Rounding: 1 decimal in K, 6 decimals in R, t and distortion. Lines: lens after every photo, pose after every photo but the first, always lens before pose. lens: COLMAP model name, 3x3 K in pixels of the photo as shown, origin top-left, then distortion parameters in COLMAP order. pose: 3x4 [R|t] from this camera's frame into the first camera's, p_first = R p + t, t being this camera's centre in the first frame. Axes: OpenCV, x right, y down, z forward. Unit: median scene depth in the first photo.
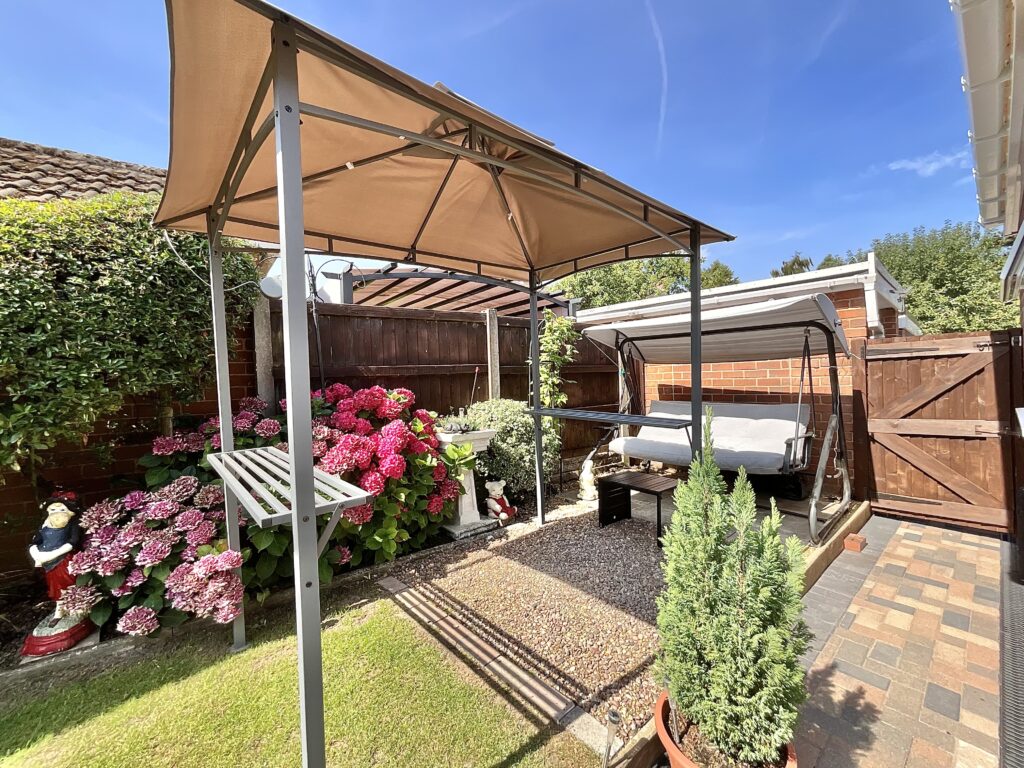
lens RADIAL K [[416.3, 0, 511.6], [0, 416.3, 383.8], [0, 0, 1]] dist [0.001827, -0.001257]
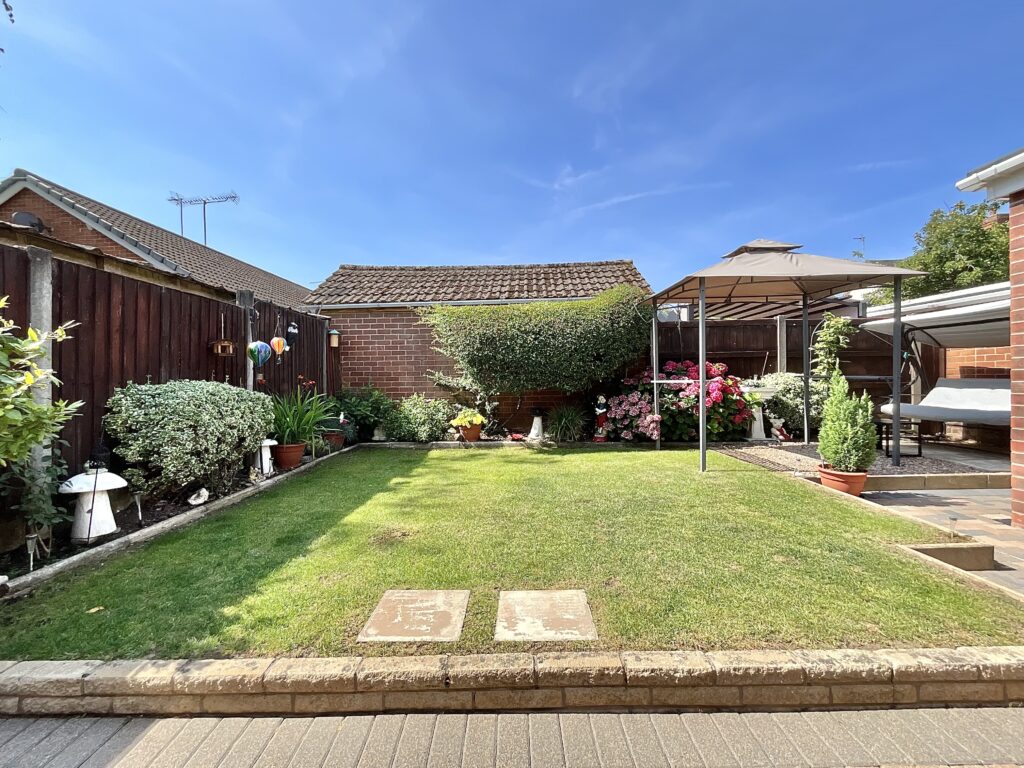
lens RADIAL K [[416.3, 0, 513.1], [0, 416.3, 387.1], [0, 0, 1]] dist [0.001827, -0.001257]
pose [[0.771862, 0.031050, -0.635032, 0.201815], [-0.021252, 0.999509, 0.023039, 0.087217], [0.635435, -0.004287, 0.772142, -0.989306]]
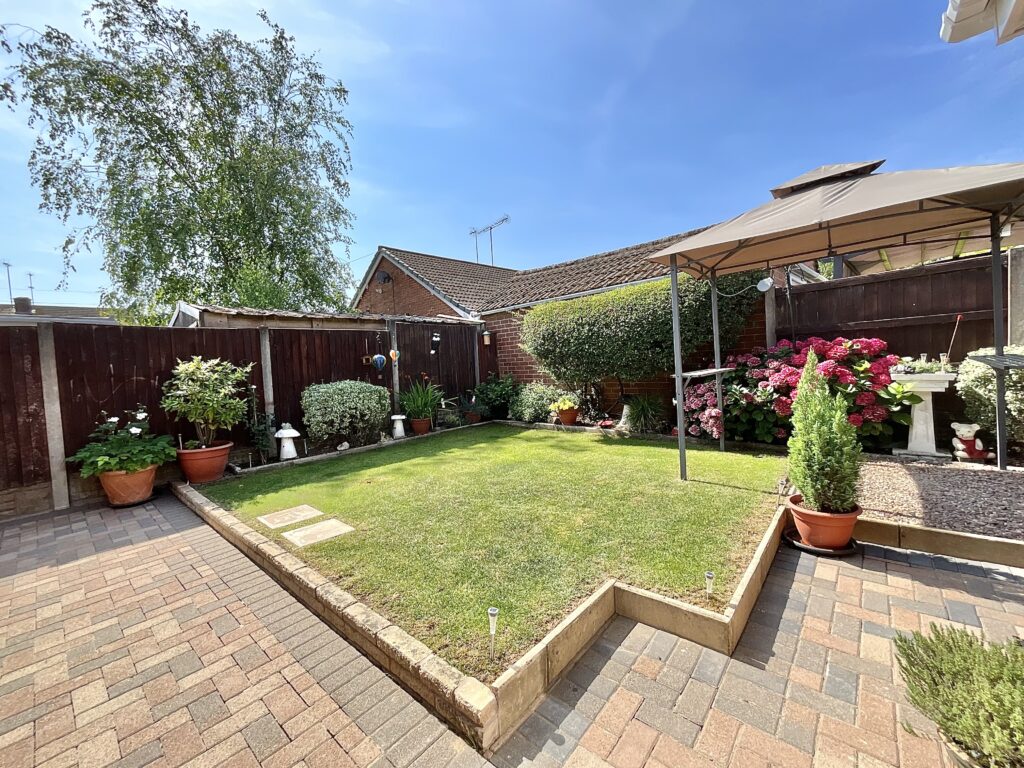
lens RADIAL K [[416.3, 0, 511.6], [0, 416.3, 389.5], [0, 0, 1]] dist [0.001827, -0.001257]
pose [[0.150467, 0.084771, -0.984974, 0.810632], [0.033558, 0.995305, 0.090787, 0.013279], [0.988045, -0.046714, 0.146915, -0.285013]]
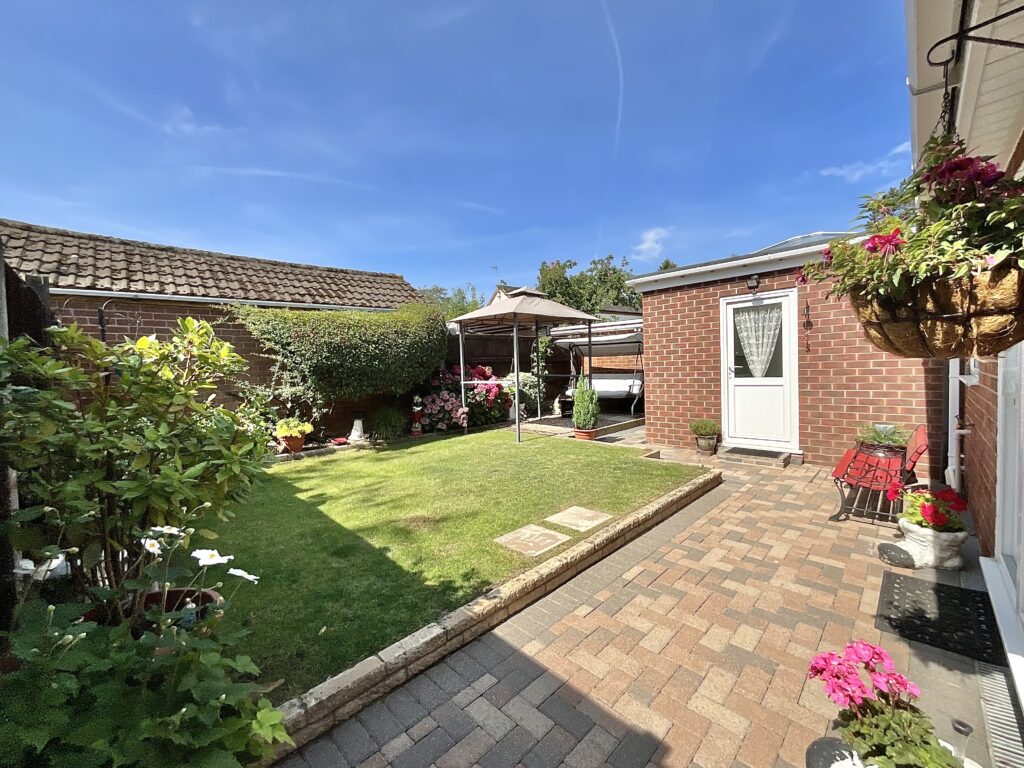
lens RADIAL K [[416.3, 0, 514.4], [0, 416.3, 381.2], [0, 0, 1]] dist [0.001827, -0.001257]
pose [[0.995338, -0.007399, 0.096168, -0.318261], [0.005593, 0.999803, 0.019034, 0.048334], [-0.096290, -0.018407, 0.995183, -1.488125]]
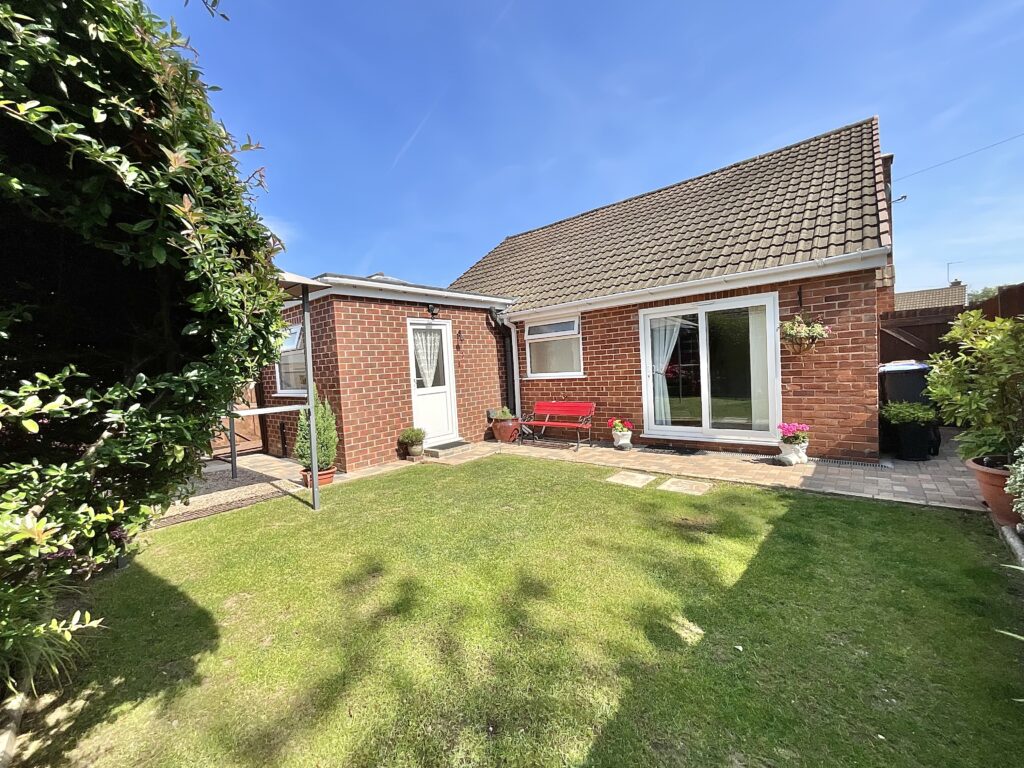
lens RADIAL K [[416.3, 0, 509.1], [0, 416.3, 382.5], [0, 0, 1]] dist [0.001827, -0.001257]
pose [[-0.164237, 0.001963, 0.986419, -1.227025], [0.076902, 0.996980, 0.010820, 0.054837], [-0.983419, 0.077635, -0.163892, -0.044938]]
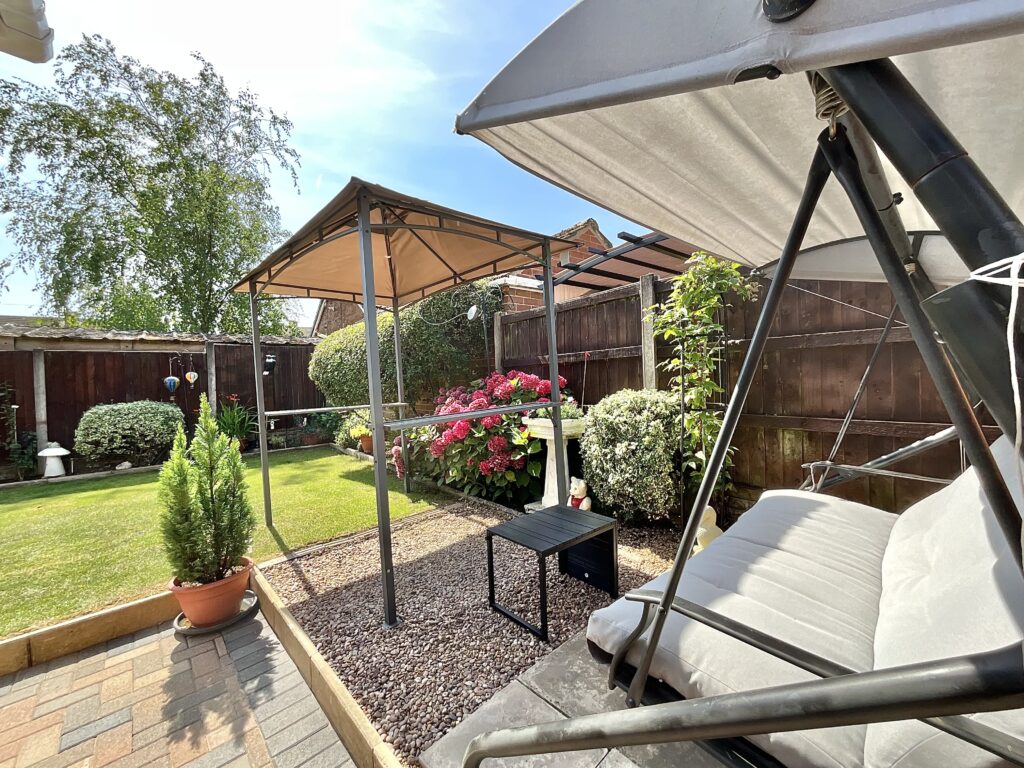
lens RADIAL K [[416.3, 0, 516.2], [0, 416.3, 391.2], [0, 0, 1]] dist [0.001827, -0.001257]
pose [[0.048035, 0.057239, -0.997204, 0.840228], [0.014015, 0.998220, 0.057973, -0.011700], [0.998747, -0.016761, 0.047147, 0.813868]]
